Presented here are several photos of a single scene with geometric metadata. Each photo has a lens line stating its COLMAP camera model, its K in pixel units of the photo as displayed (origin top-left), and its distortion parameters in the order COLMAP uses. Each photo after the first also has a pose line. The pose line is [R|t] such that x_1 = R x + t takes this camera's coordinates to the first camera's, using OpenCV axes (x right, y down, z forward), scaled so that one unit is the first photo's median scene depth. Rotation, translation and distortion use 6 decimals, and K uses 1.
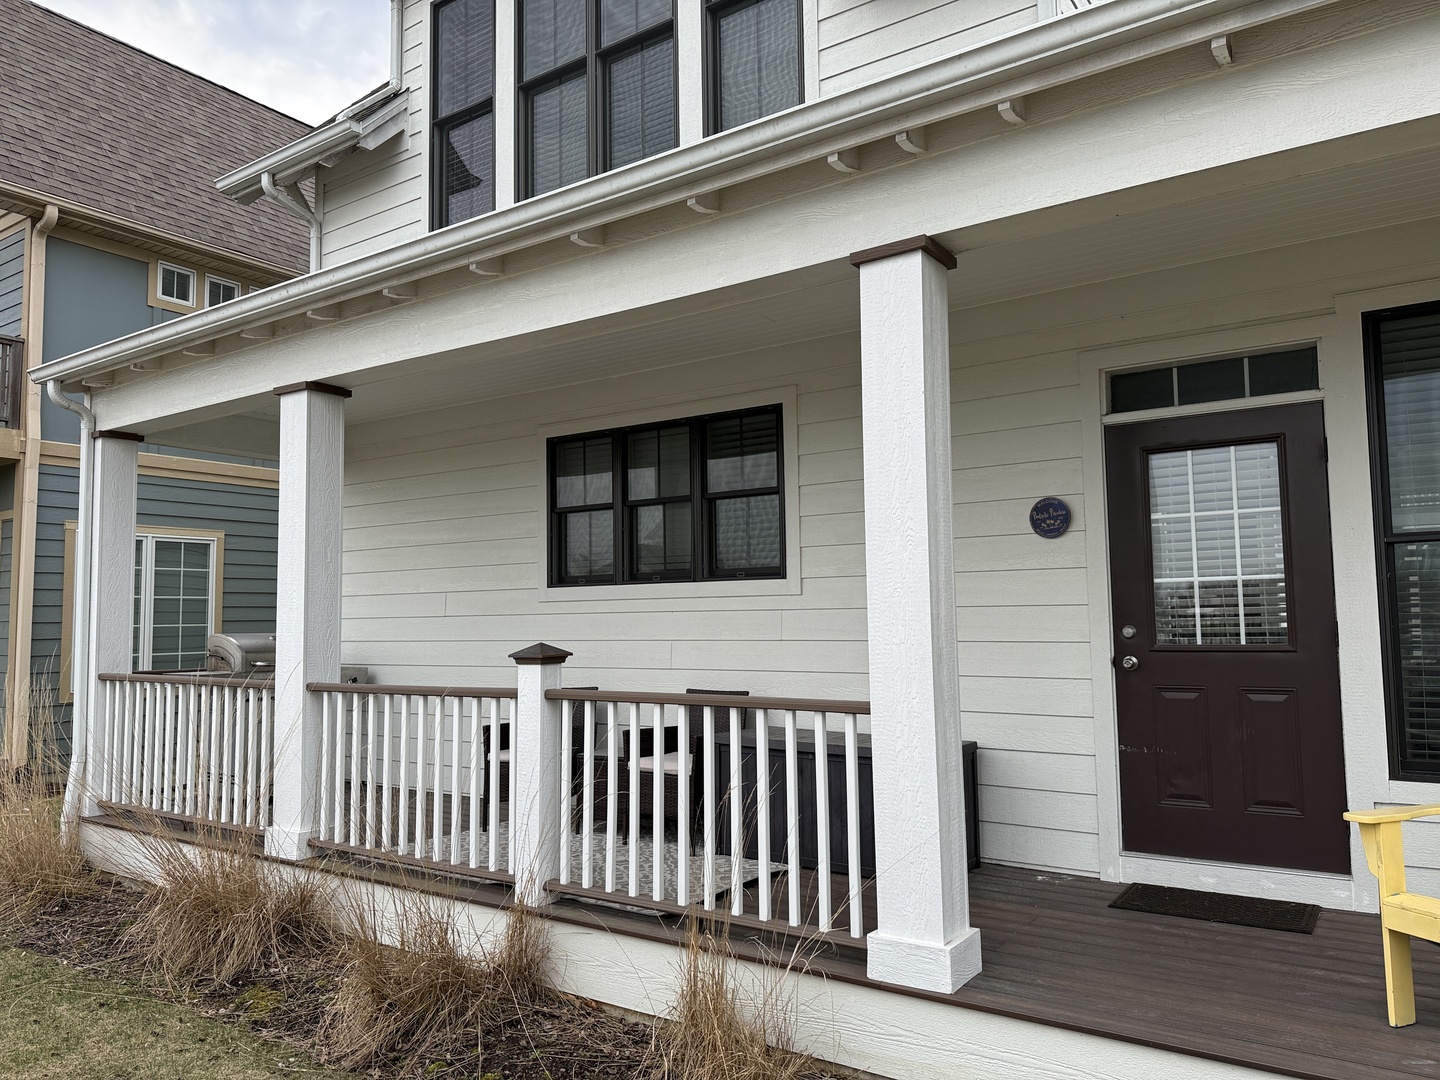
lens RADIAL K [[1079.3, 0, 718.8], [0, 1079.3, 548.5], [0, 0, 1]] dist [0.010893, -0.007417]
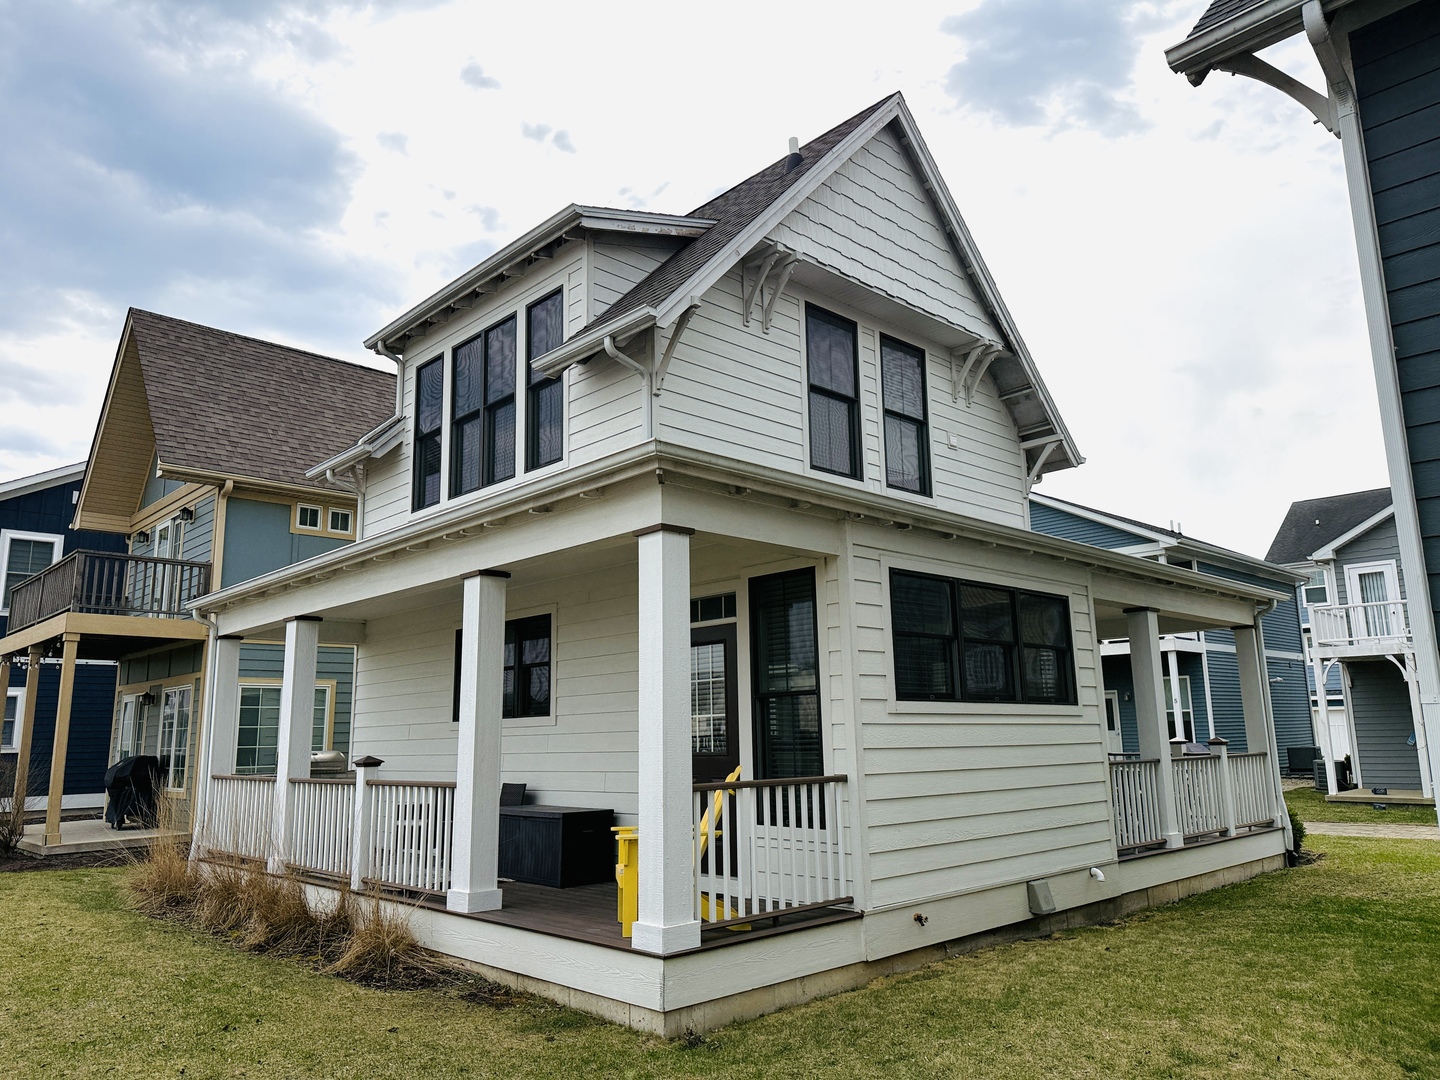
lens RADIAL K [[1031.0, 0, 726.4], [0, 1031.0, 534.7], [0, 0, 1]] dist [0.050970, -0.062724]
pose [[0.981903, -0.050184, -0.182616, 0.533597], [0.029319, 0.992908, -0.115210, -0.049122], [0.187103, 0.107771, 0.976411, -0.497947]]
